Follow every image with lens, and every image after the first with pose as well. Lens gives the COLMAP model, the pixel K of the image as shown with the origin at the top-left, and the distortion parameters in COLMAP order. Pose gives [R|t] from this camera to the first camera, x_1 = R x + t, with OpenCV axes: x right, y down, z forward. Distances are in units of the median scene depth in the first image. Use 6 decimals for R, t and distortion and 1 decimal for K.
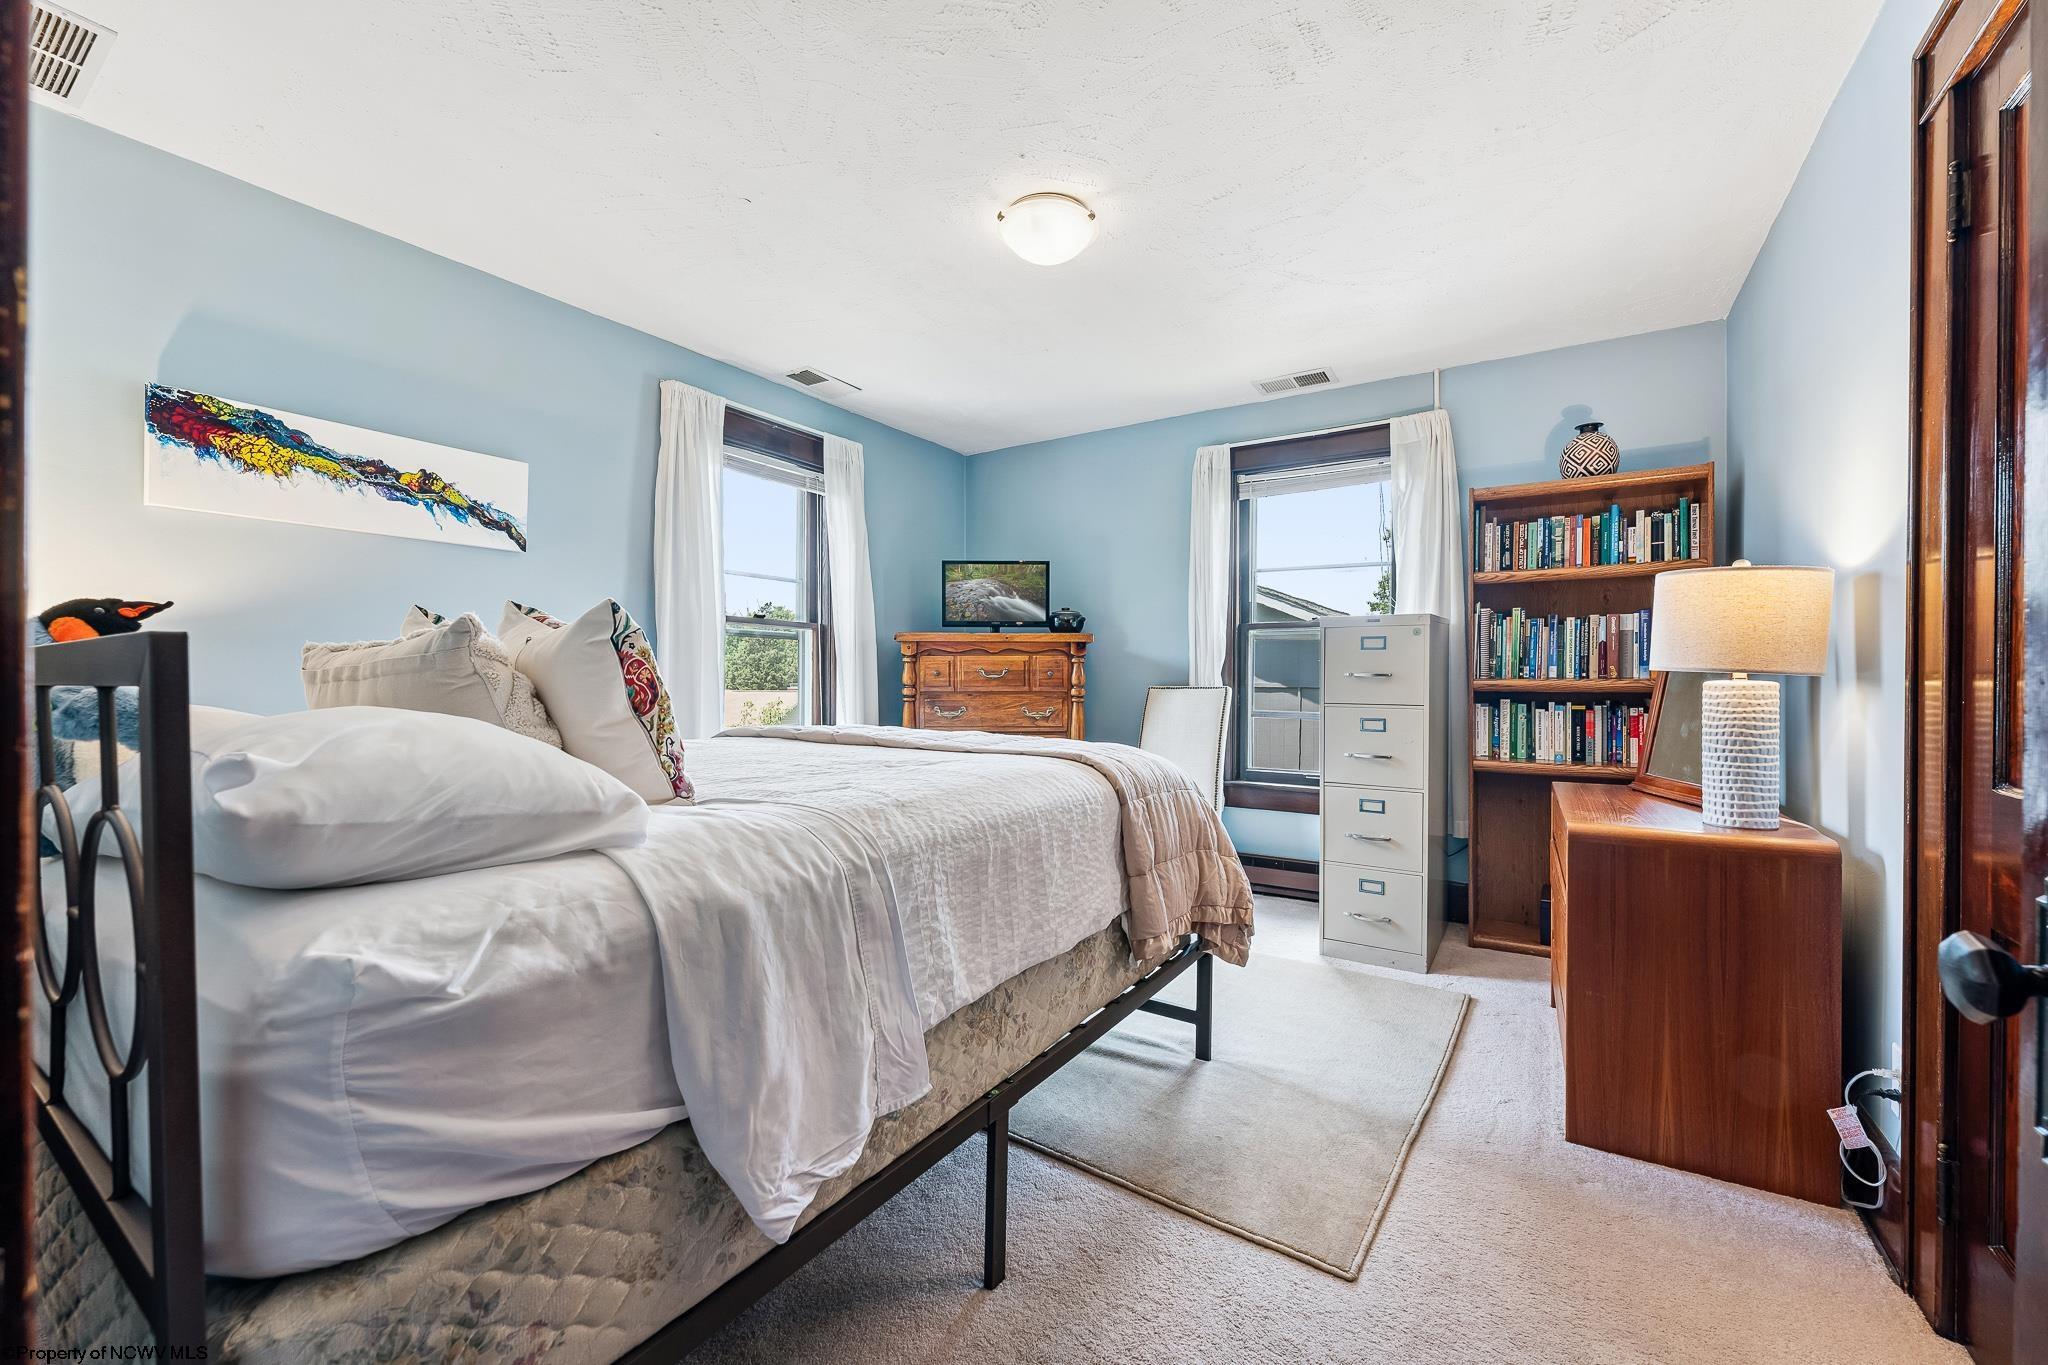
lens RADIAL K [[816.5, 0, 1021.3], [0, 816.5, 685.3], [0, 0, 1]] dist [0.002728, 0.000487]
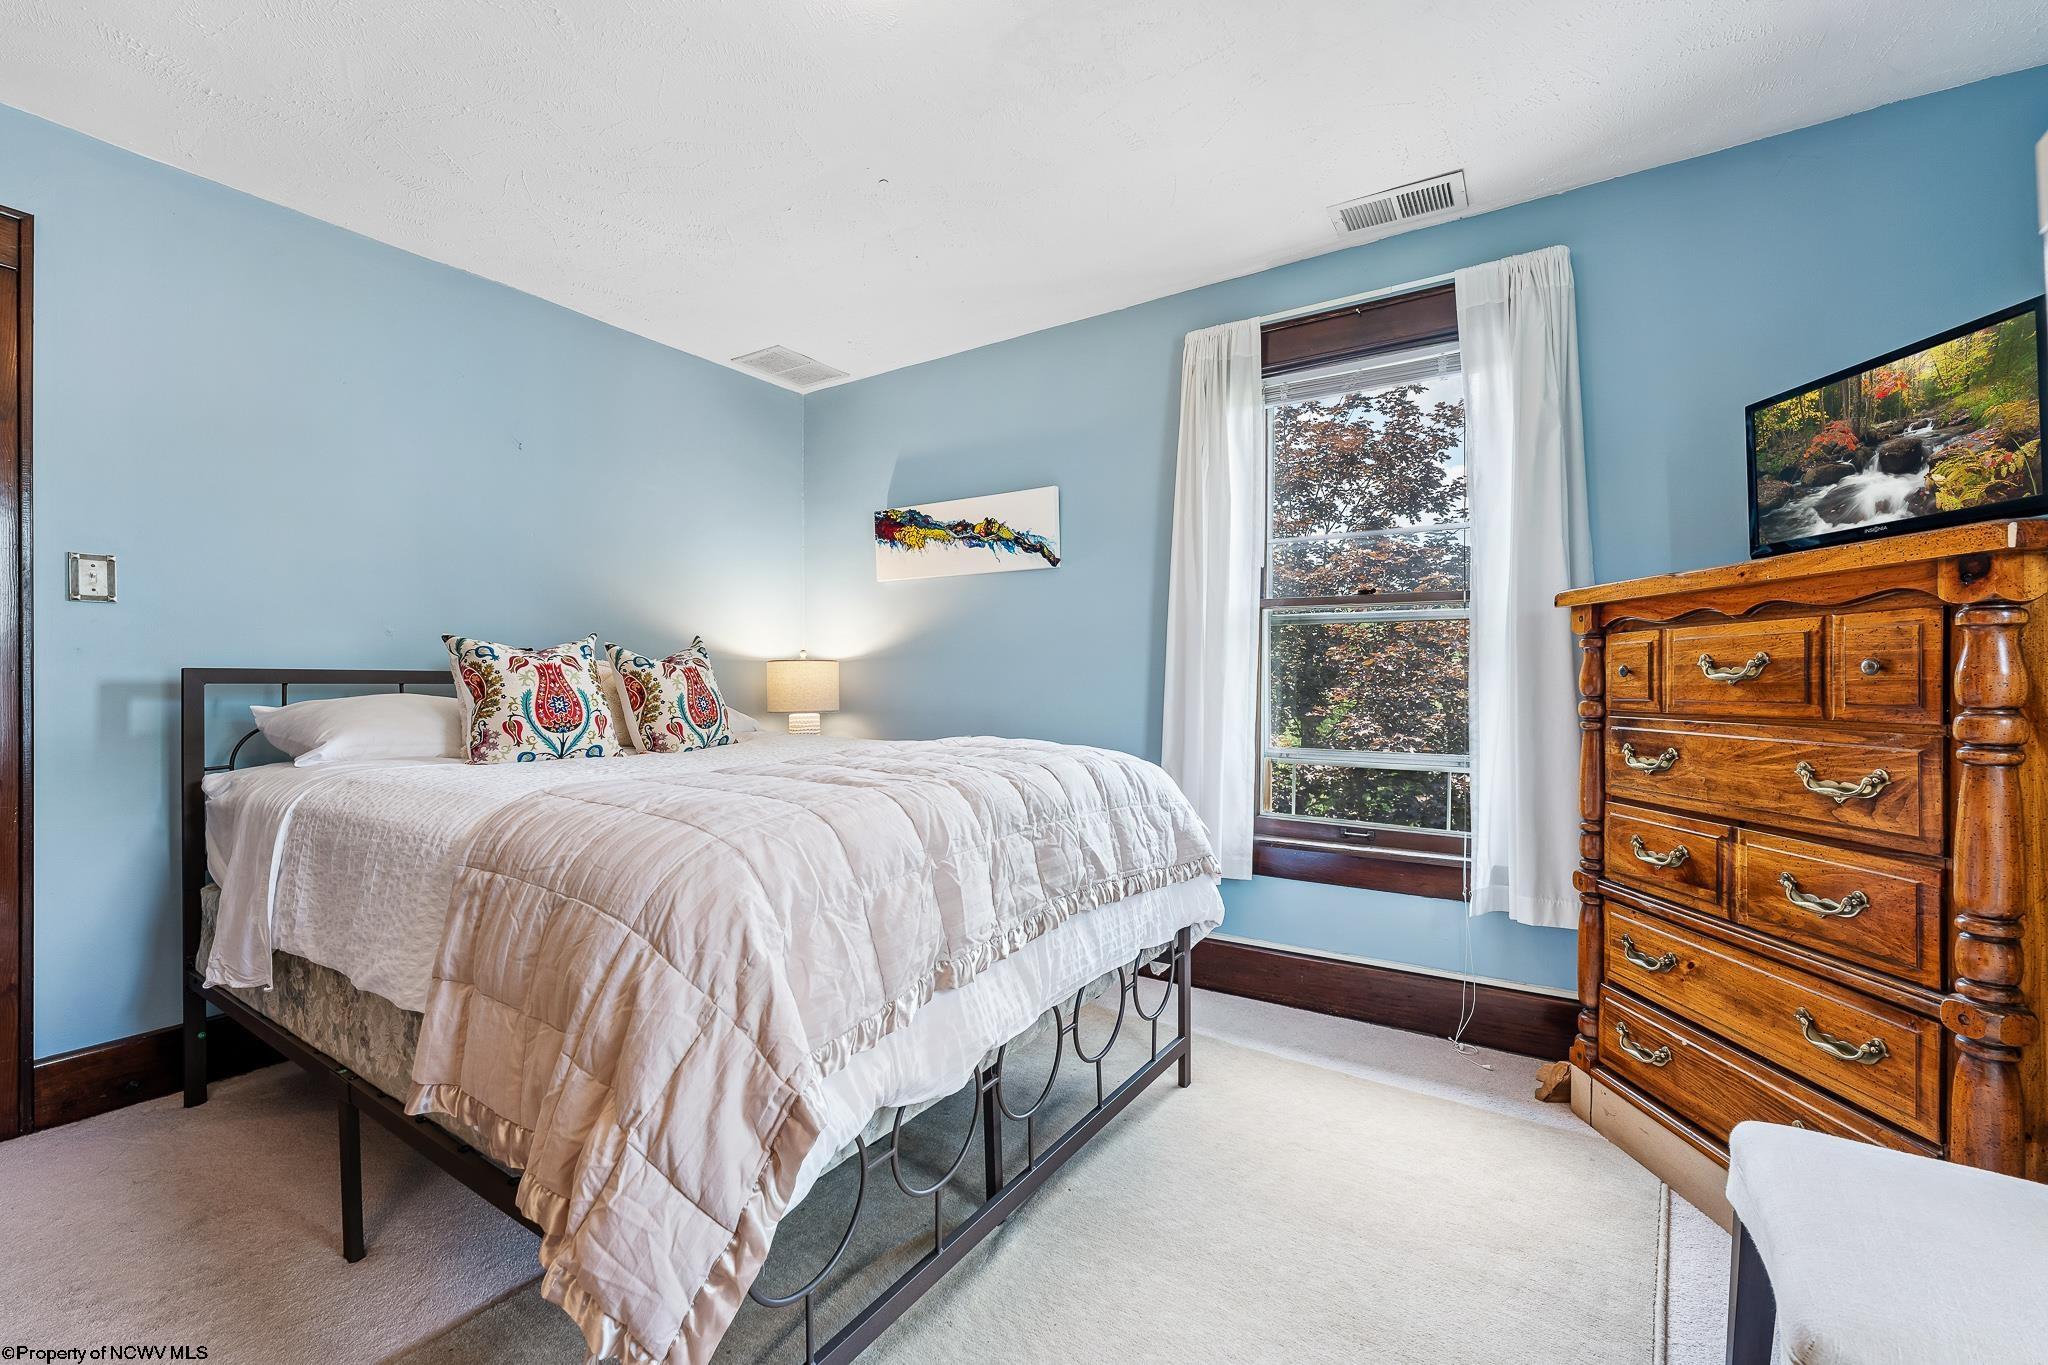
lens RADIAL K [[853.8, 0, 1020.2], [0, 853.8, 685.5], [0, 0, 1]] dist [-0.004838, 0.000871]
pose [[-0.007255, 0.004399, -0.999964, 0.572277], [-0.008963, 0.999950, 0.004464, -0.008359], [0.999934, 0.008995, -0.007215, 1.011952]]
